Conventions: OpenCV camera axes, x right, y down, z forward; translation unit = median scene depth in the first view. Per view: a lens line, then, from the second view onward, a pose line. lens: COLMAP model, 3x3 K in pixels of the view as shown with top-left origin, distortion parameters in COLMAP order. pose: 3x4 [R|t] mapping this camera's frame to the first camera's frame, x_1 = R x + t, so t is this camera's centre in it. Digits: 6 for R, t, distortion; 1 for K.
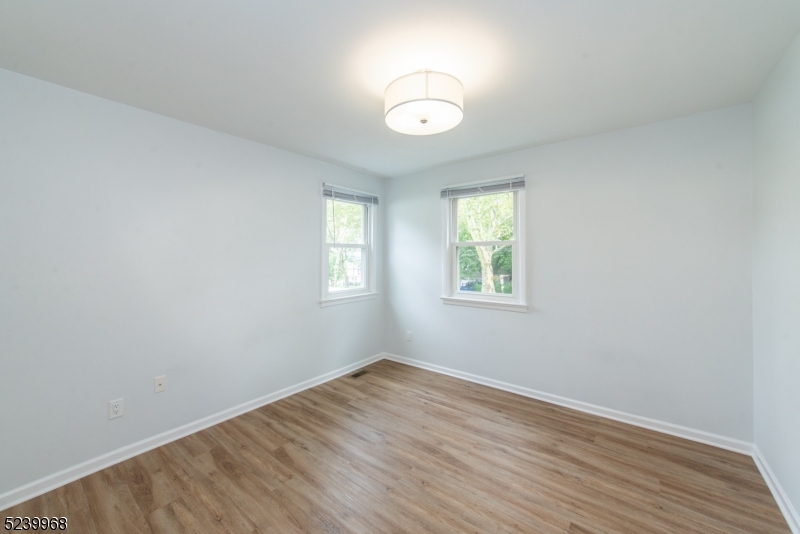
lens RADIAL K [[313.9, 0, 375.0], [0, 313.9, 247.6], [0, 0, 1]] dist [0.013044, -0.005337]
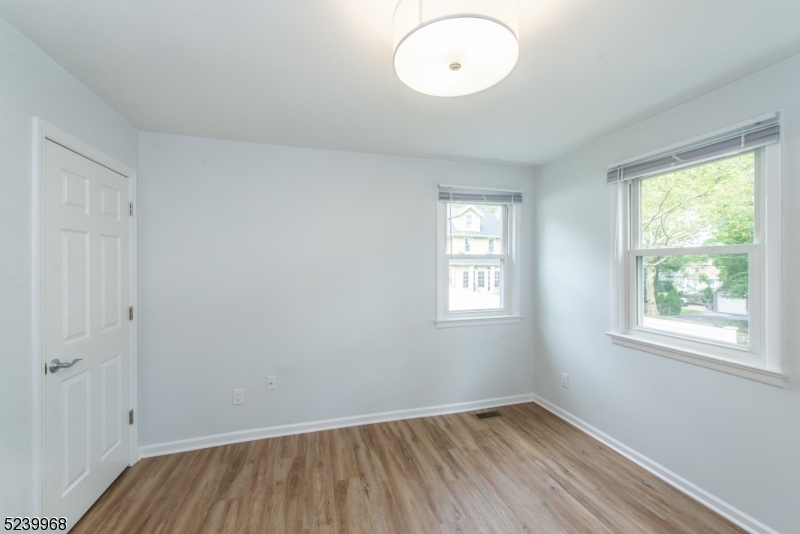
lens RADIAL K [[313.9, 0, 398.9], [0, 313.9, 261.8], [0, 0, 1]] dist [0.013044, -0.005337]
pose [[0.832258, -0.002471, -0.554383, 0.246718], [0.015134, 0.999719, 0.018263, -0.013167], [0.554181, -0.023589, 0.832062, 0.240453]]
